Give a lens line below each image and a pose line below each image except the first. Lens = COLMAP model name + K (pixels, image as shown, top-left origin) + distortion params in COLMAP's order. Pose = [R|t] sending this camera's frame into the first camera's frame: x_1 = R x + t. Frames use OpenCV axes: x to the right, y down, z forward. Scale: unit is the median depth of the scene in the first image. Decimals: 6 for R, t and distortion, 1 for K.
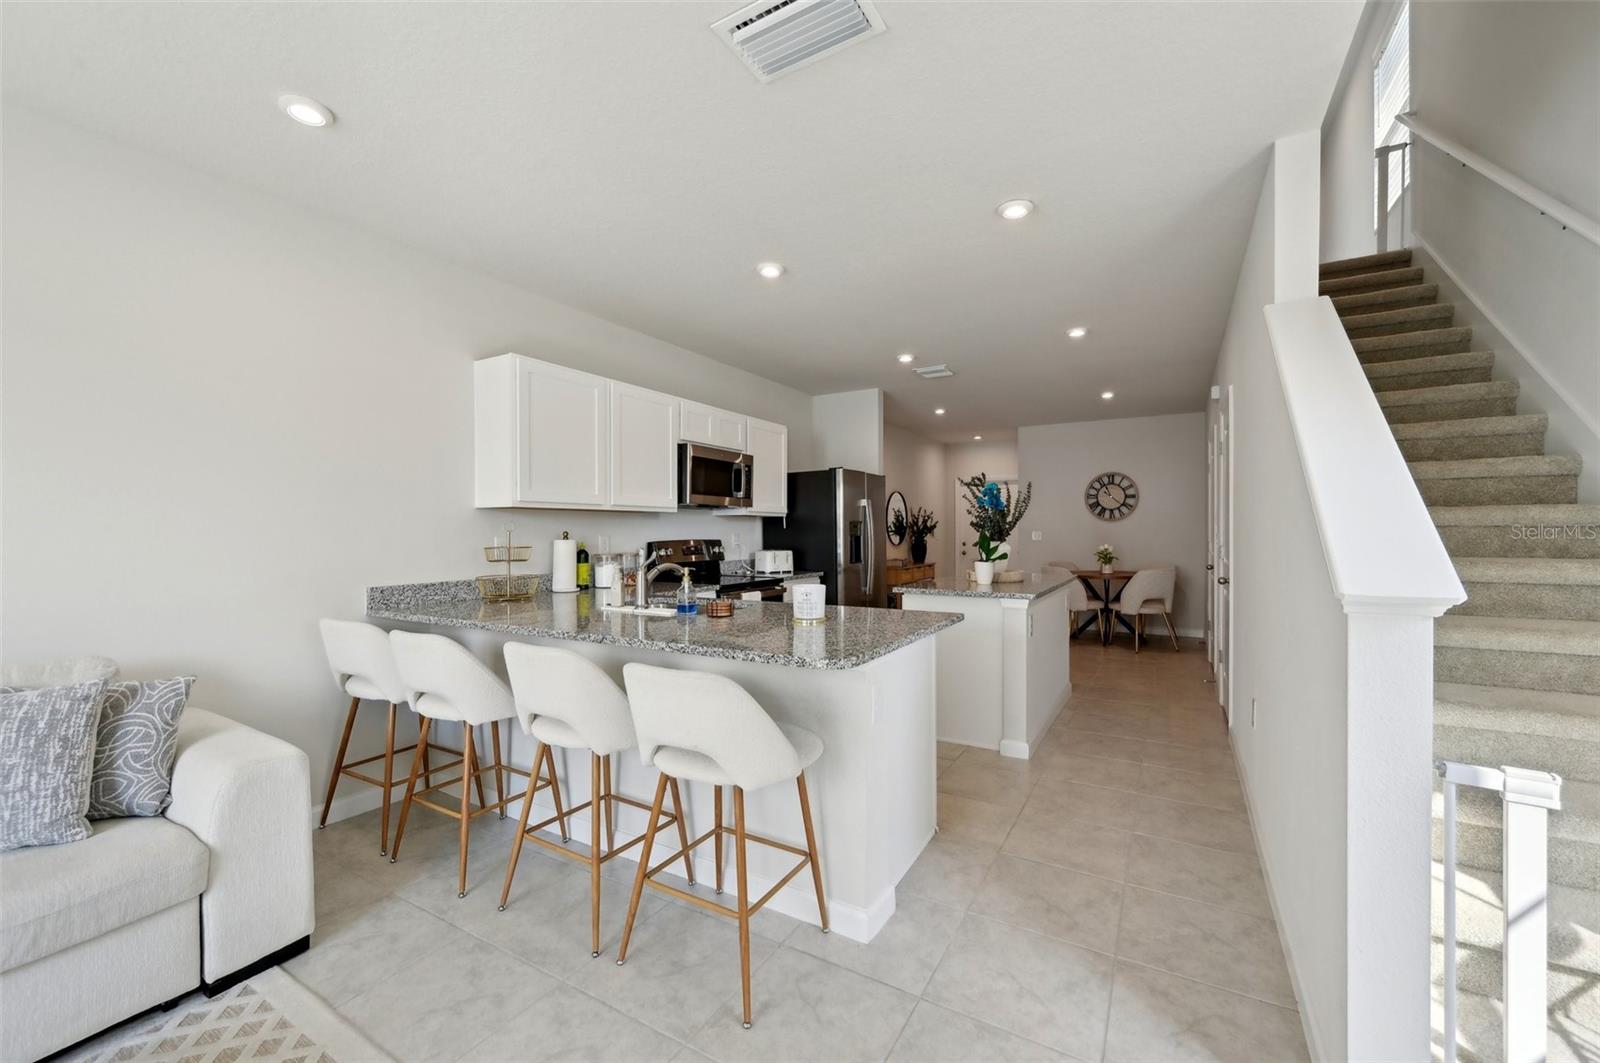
lens RADIAL K [[628.1, 0, 806.3], [0, 628.1, 532.4], [0, 0, 1]] dist [-0.000070, 0.001039]
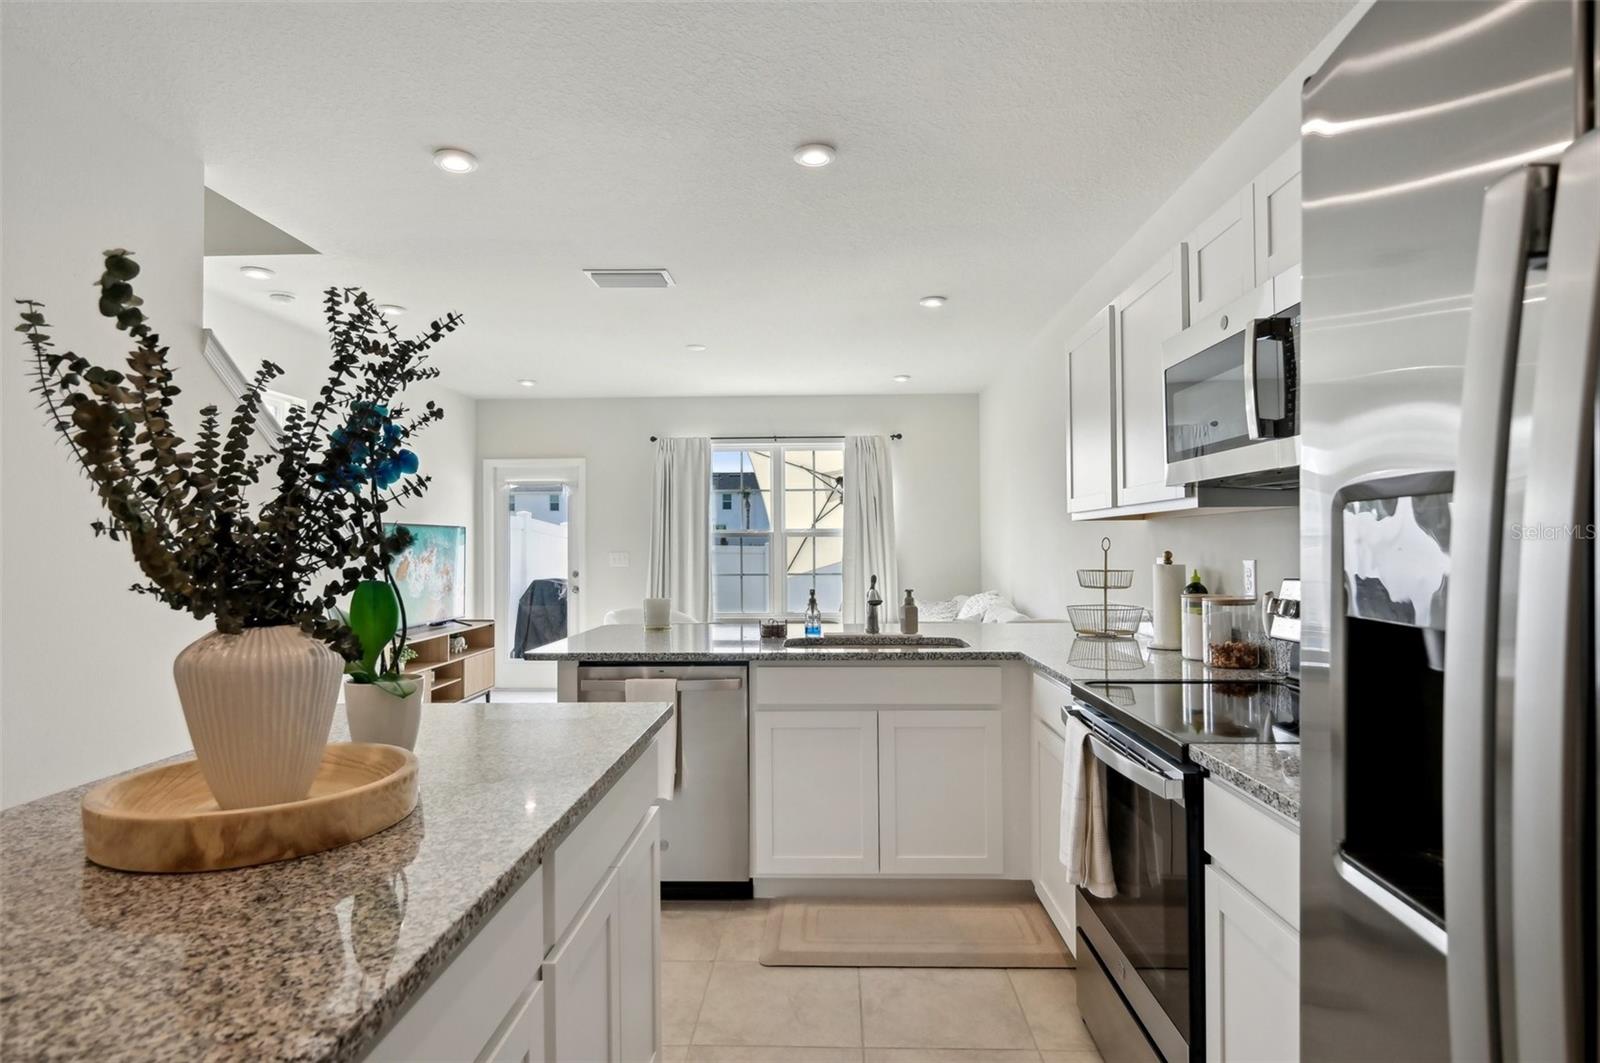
lens RADIAL K [[843.7, 0, 798.0], [0, 843.7, 534.2], [0, 0, 1]] dist [-0.004724, 0.002403]
pose [[-0.885752, 0.004001, -0.464141, 0.246603], [0.010794, 0.999870, -0.011980, -0.009422], [0.464033, -0.015621, -0.885680, 1.179963]]
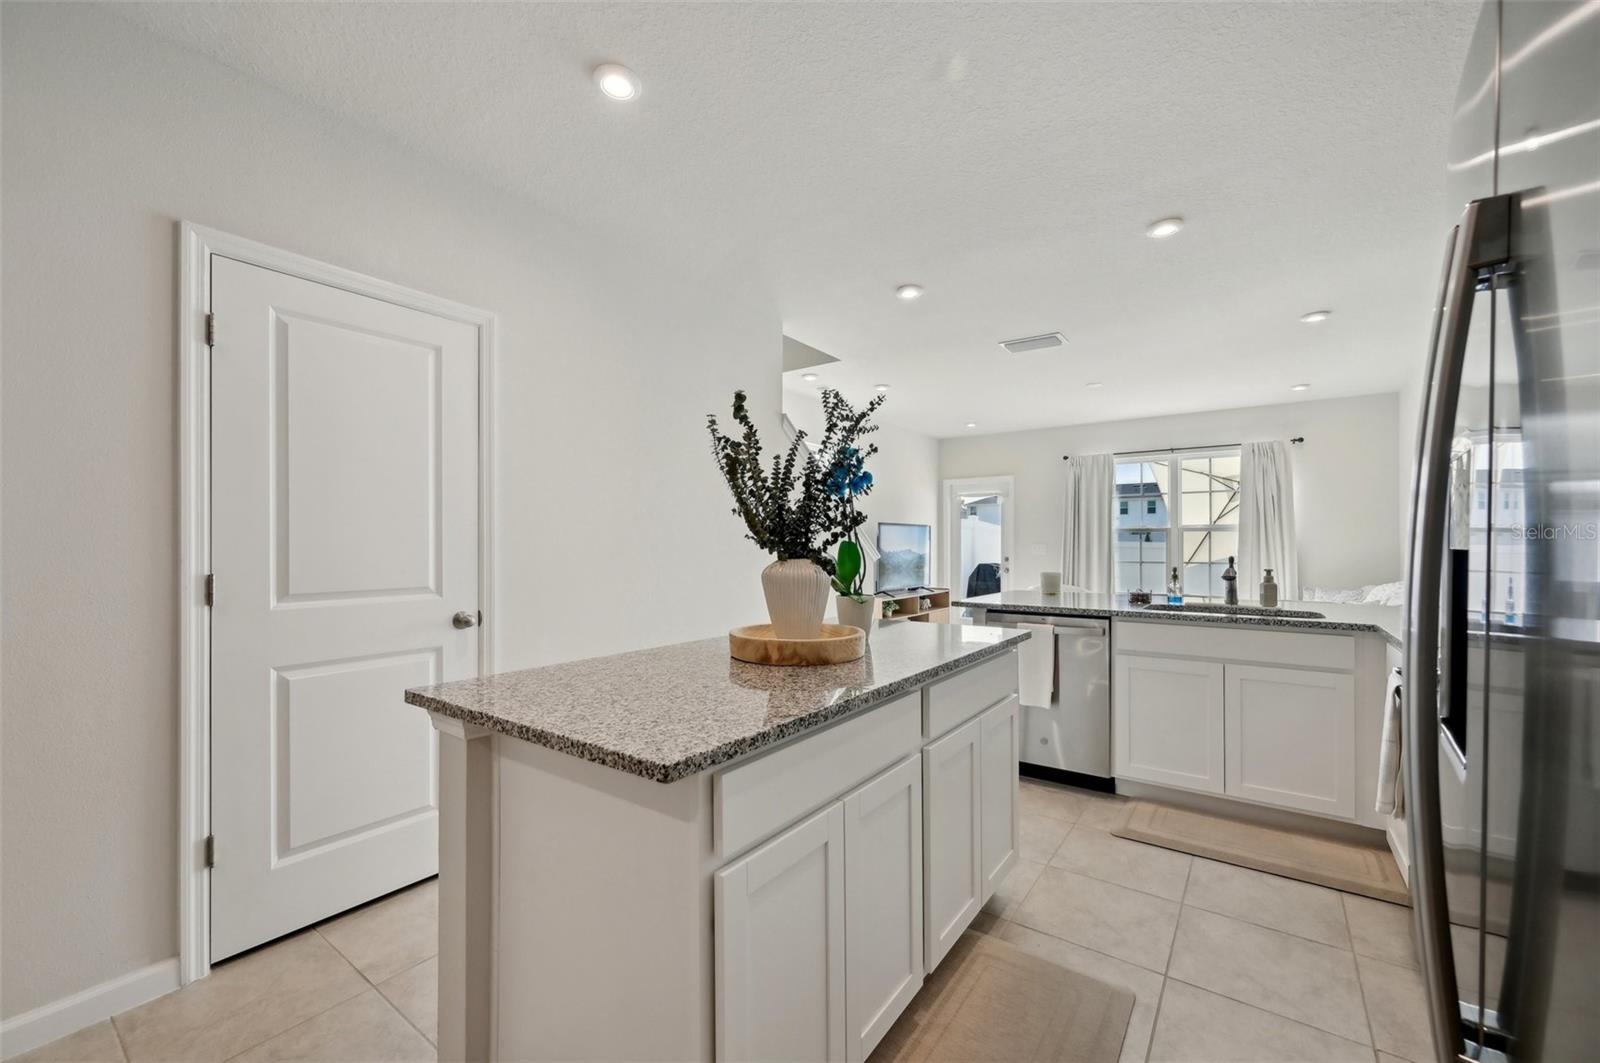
lens RADIAL K [[628.1, 0, 810.4], [0, 628.1, 544.0], [0, 0, 1]] dist [-0.000070, 0.001039]
pose [[-0.994842, 0.004734, 0.101331, 0.224439], [0.004479, 0.999986, -0.002745, 0.004394], [-0.101343, -0.002277, -0.994849, 1.264437]]
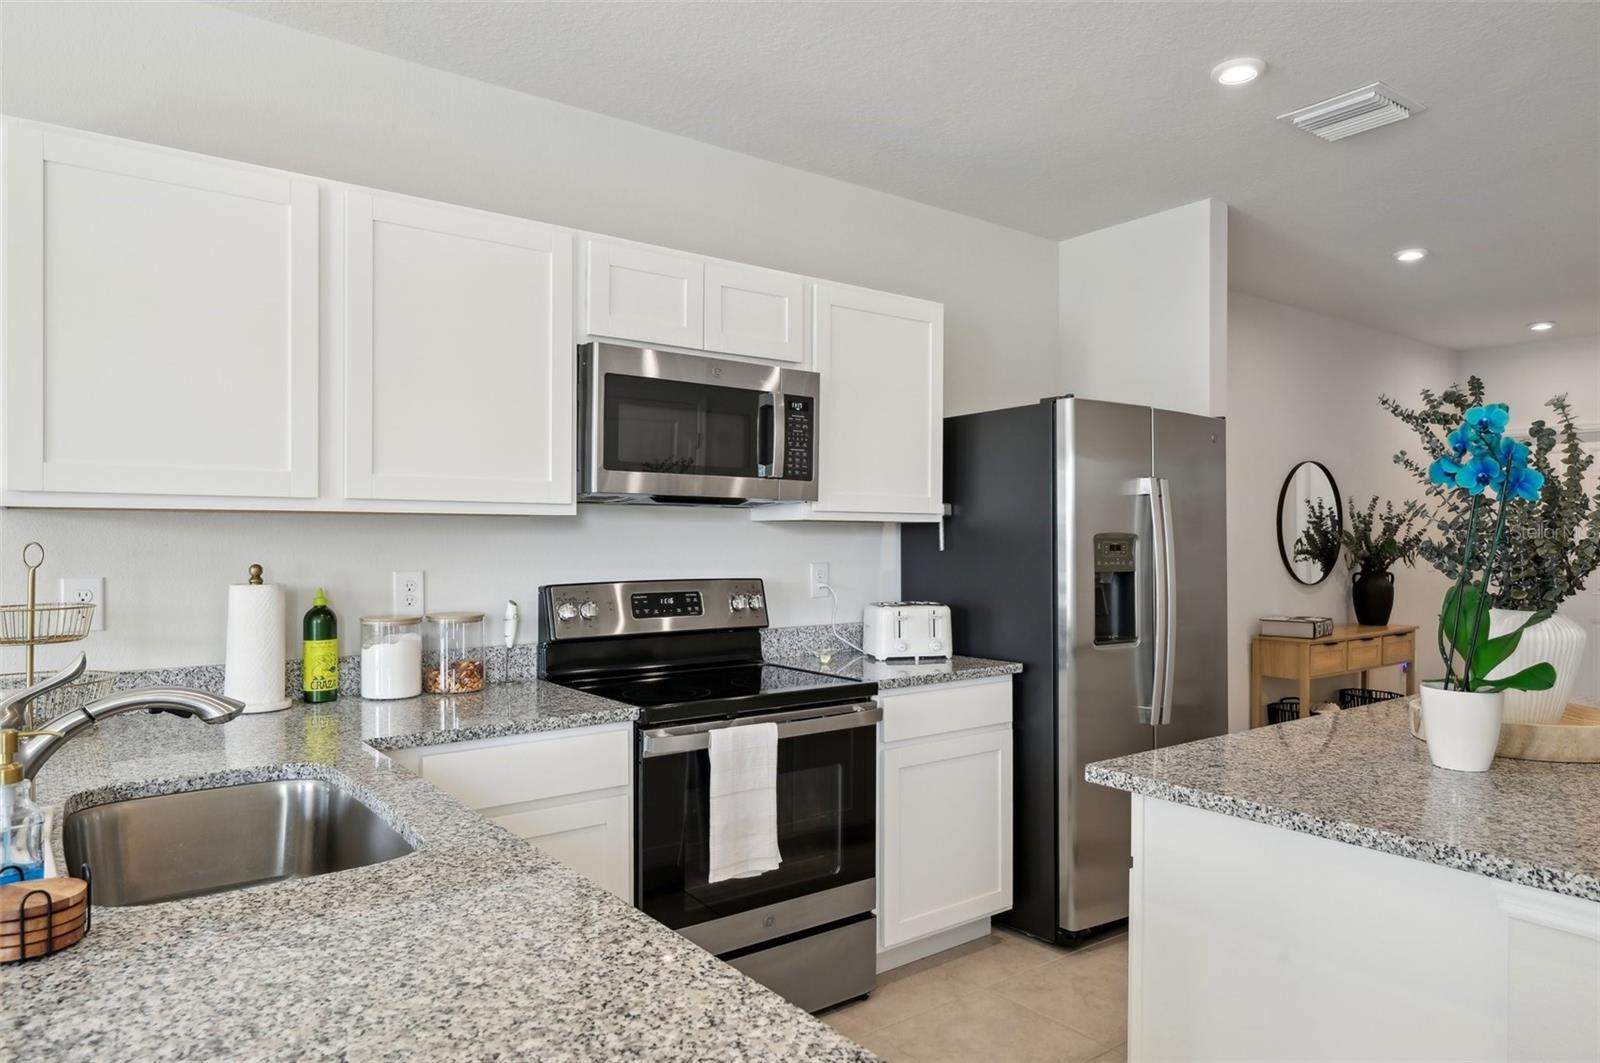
lens RADIAL K [[1009.0, 0, 815.2], [0, 1009.0, 533.4], [0, 0, 1]] dist [-0.007644, 0.011756]
pose [[0.926834, 0.001597, -0.375469, 0.154013], [-0.004713, 0.999962, -0.007380, -0.014163], [0.375443, 0.008609, 0.926806, 0.394655]]
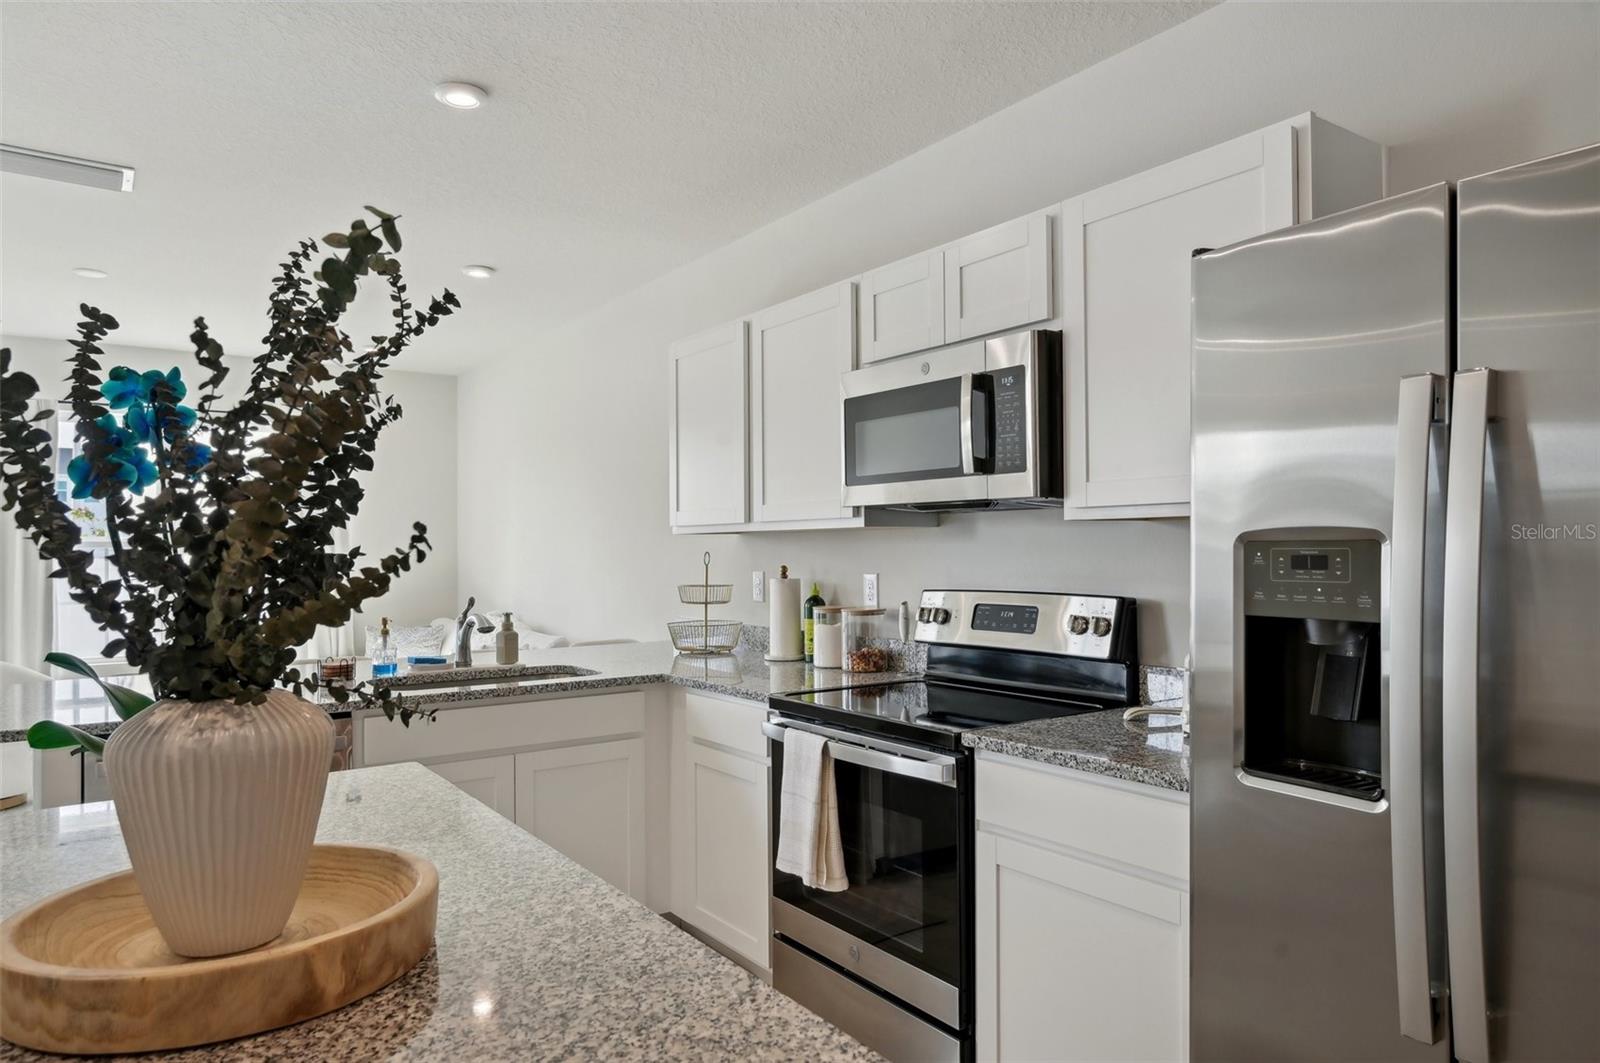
lens RADIAL K [[1009.0, 0, 791.1], [0, 1009.0, 535.3], [0, 0, 1]] dist [-0.007644, 0.011756]
pose [[-0.429273, -0.004351, -0.903164, 0.408954], [0.010940, 0.999890, -0.010017, -0.016835], [0.903109, -0.014181, -0.429178, 1.090079]]
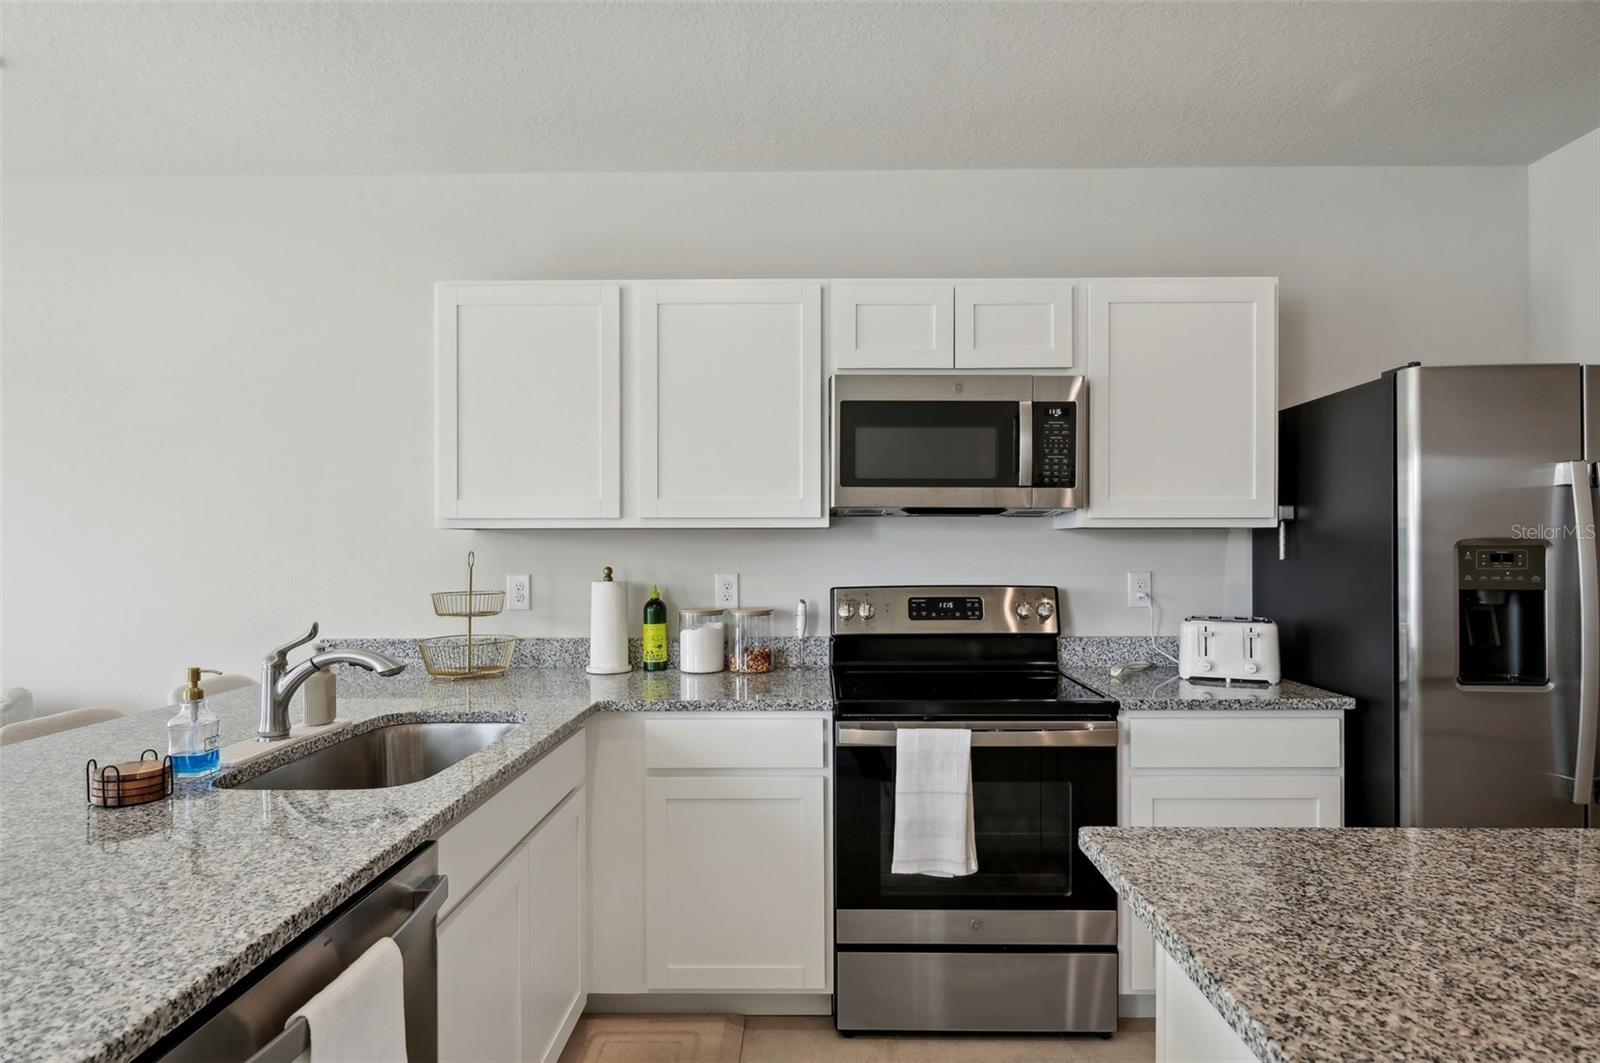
lens RADIAL K [[864.1, 0, 806.4], [0, 864.1, 539.5], [0, 0, 1]] dist [-0.002118, 0.000716]
pose [[0.495903, -0.004082, -0.868368, 0.291580], [-0.001339, 0.999984, -0.005465, -0.016841], [0.868377, 0.003873, 0.495890, 0.576901]]
